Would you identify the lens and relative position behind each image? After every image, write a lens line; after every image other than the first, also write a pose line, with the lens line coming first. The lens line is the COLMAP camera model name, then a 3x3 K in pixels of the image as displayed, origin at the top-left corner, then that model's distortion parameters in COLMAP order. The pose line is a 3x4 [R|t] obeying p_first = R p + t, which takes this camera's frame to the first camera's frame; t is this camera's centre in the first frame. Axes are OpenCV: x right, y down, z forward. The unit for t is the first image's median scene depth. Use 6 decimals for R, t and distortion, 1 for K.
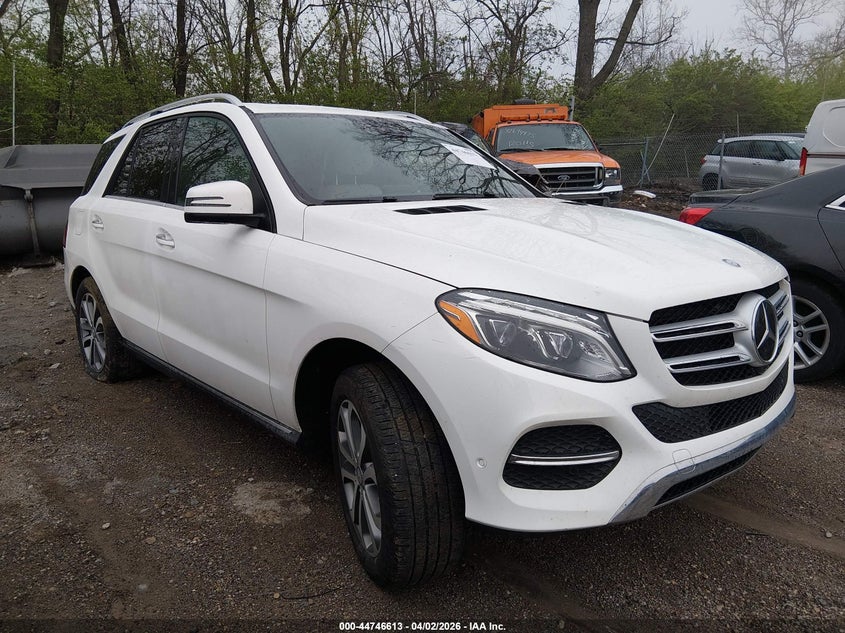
lens RADIAL K [[574.1, 0, 422.5], [0, 574.1, 316.5], [0, 0, 1]] dist [-0.006053, -0.000809]
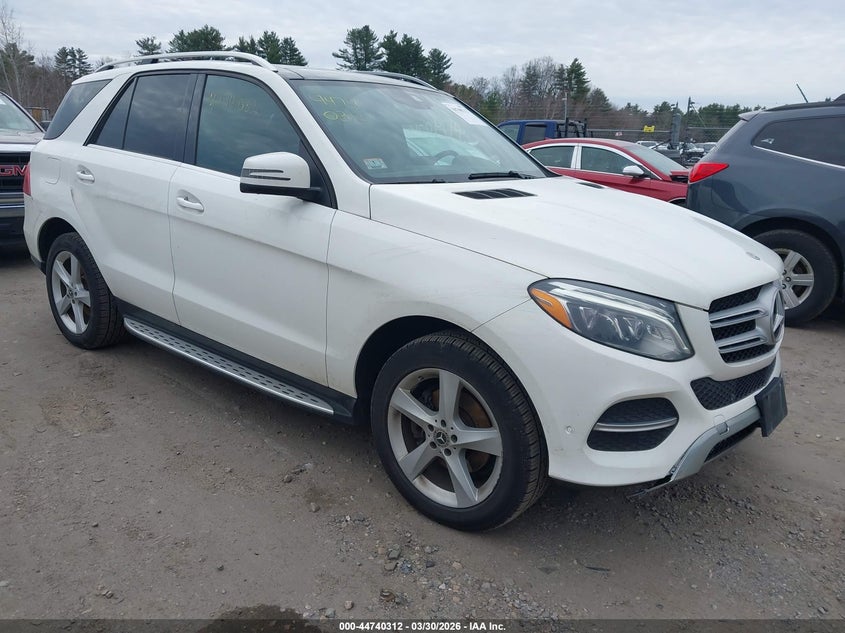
lens RADIAL K [[574.1, 0, 422.5], [0, 574.1, 316.5], [0, 0, 1]] dist [-0.006053, -0.000809]
pose [[0.989000, 0.009117, 0.147631, -0.344441], [-0.023405, 0.995170, 0.095335, -0.074097], [-0.146049, -0.097742, 0.984437, -0.075226]]
